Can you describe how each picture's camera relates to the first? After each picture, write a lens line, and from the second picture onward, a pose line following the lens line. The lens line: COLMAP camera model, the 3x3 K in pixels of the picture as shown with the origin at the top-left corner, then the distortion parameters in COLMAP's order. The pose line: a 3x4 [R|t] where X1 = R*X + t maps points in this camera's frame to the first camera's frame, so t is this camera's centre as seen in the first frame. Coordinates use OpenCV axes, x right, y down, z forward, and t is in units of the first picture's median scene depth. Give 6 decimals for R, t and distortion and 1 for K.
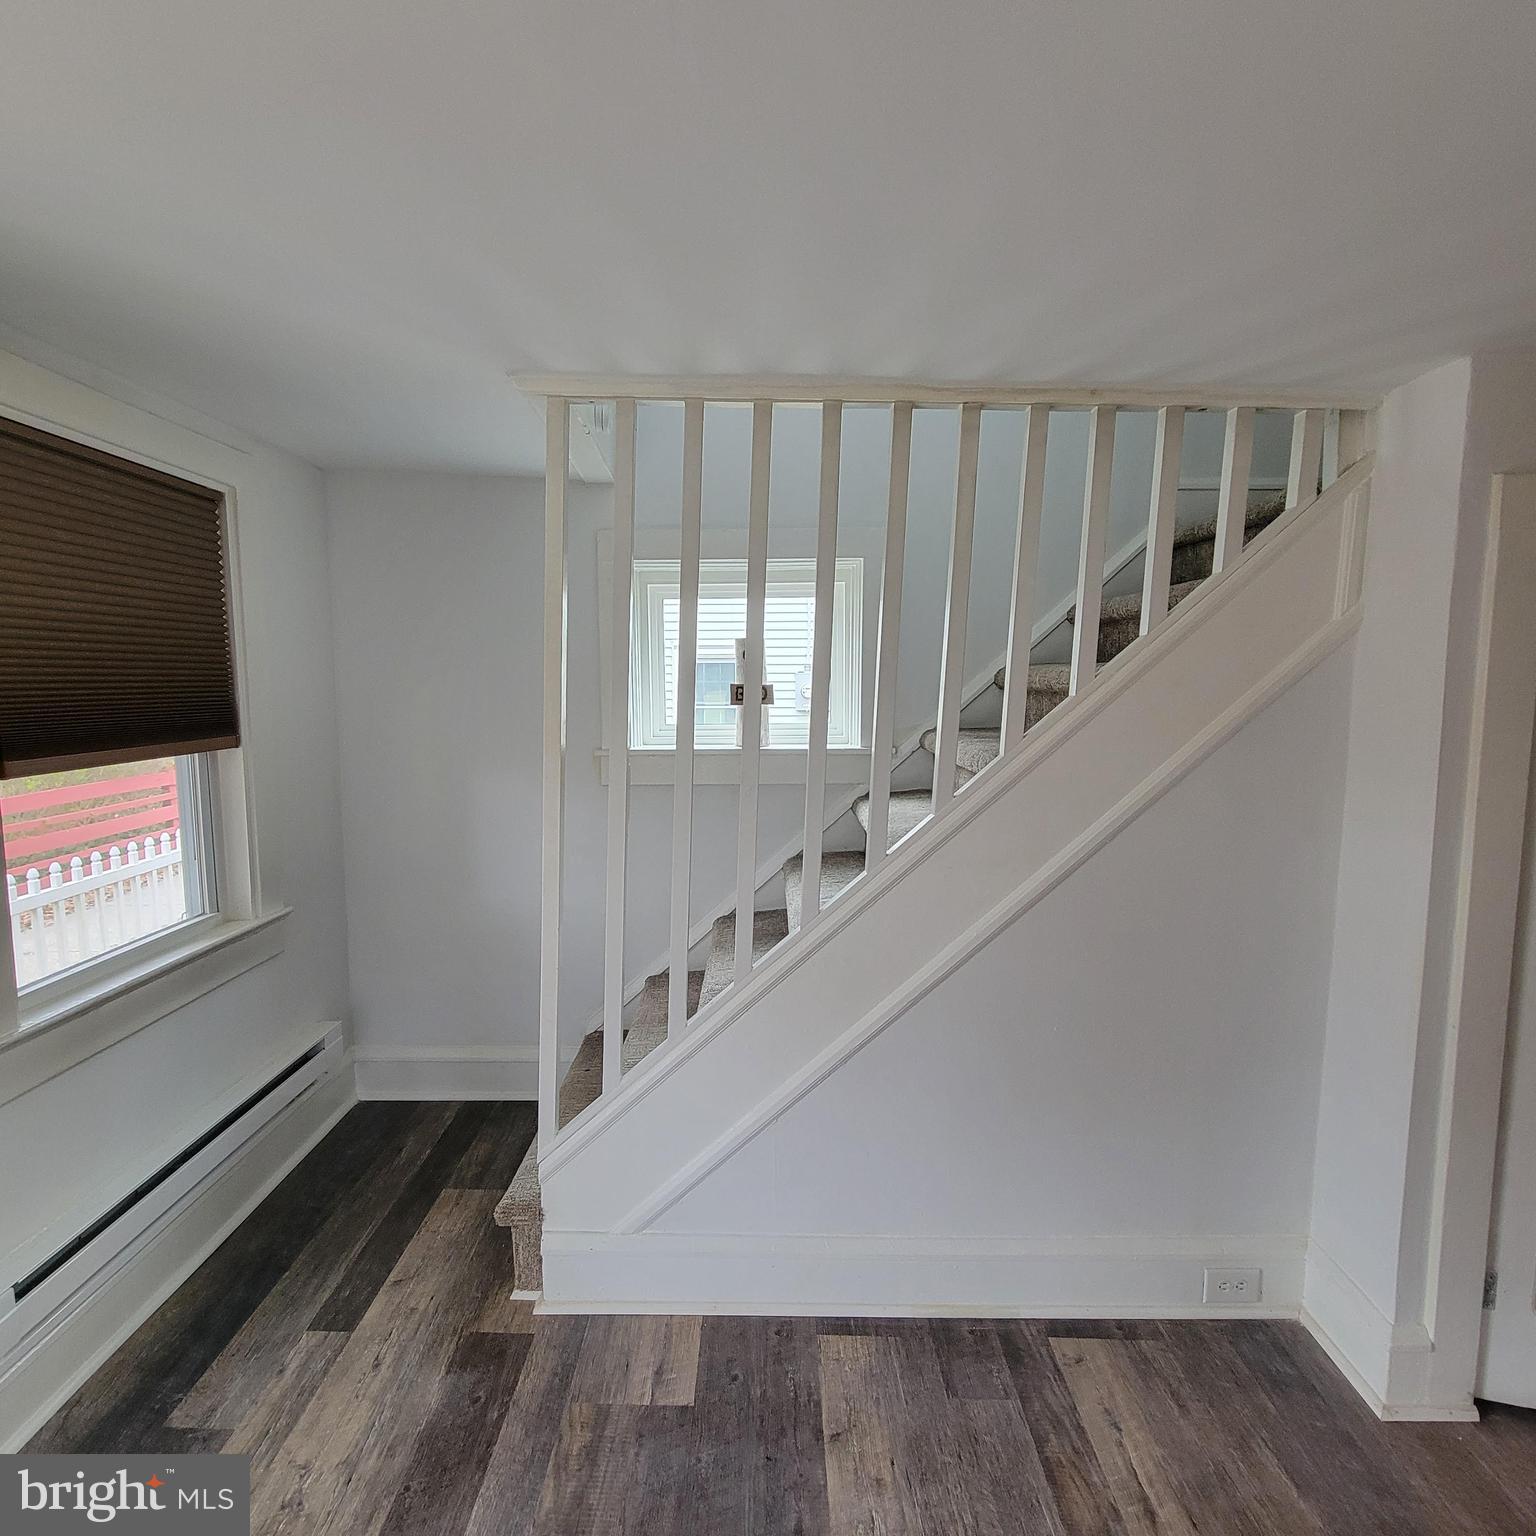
lens RADIAL K [[829.9, 0, 767.5], [0, 829.9, 774.7], [0, 0, 1]] dist [0.004240, -0.003371]
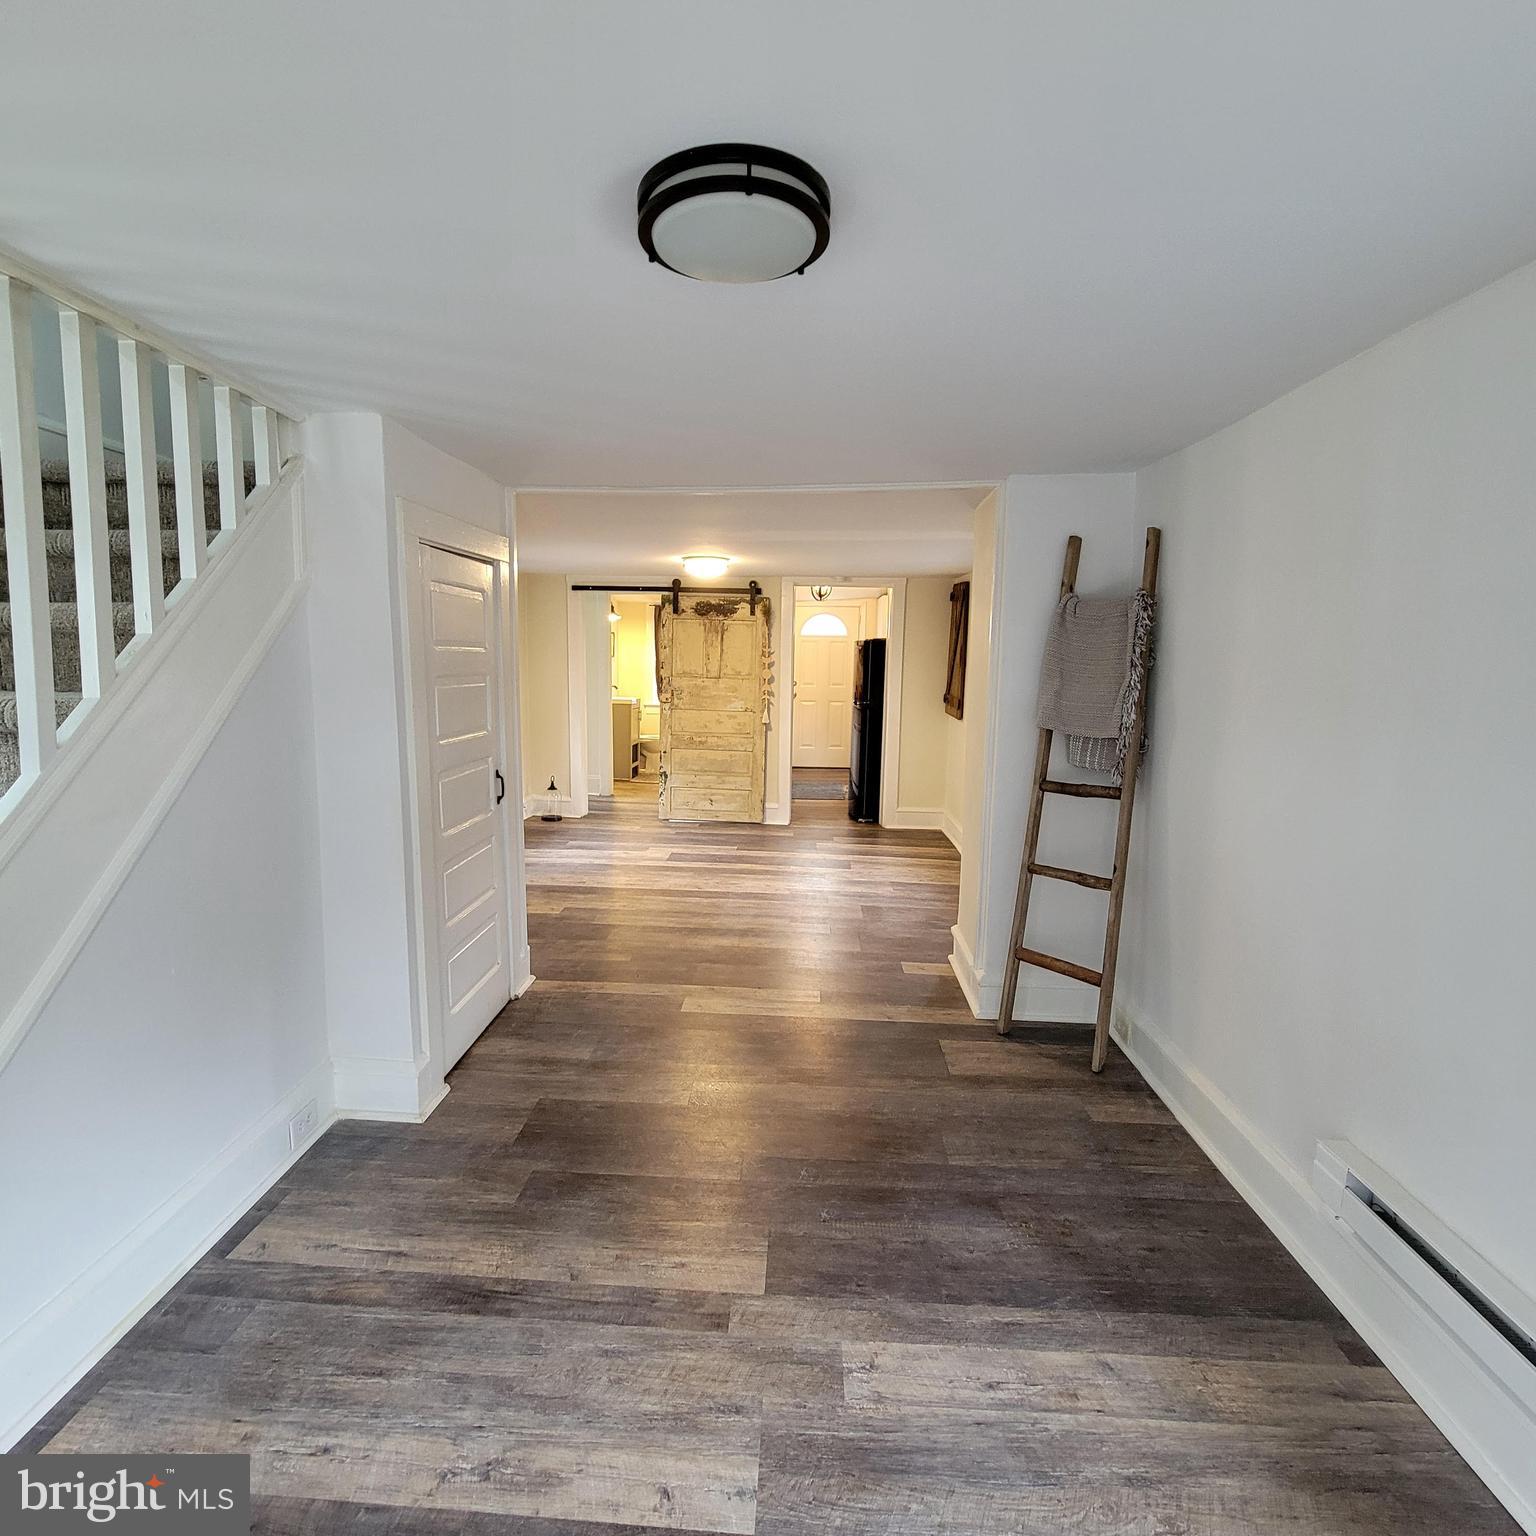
lens RADIAL K [[829.9, 0, 747.1], [0, 829.9, 773.0], [0, 0, 1]] dist [0.004240, -0.003371]
pose [[0.049163, -0.135895, 0.989503, -0.649242], [0.097612, 0.986612, 0.130648, 0.009929], [-0.994010, 0.090164, 0.061770, 0.265719]]
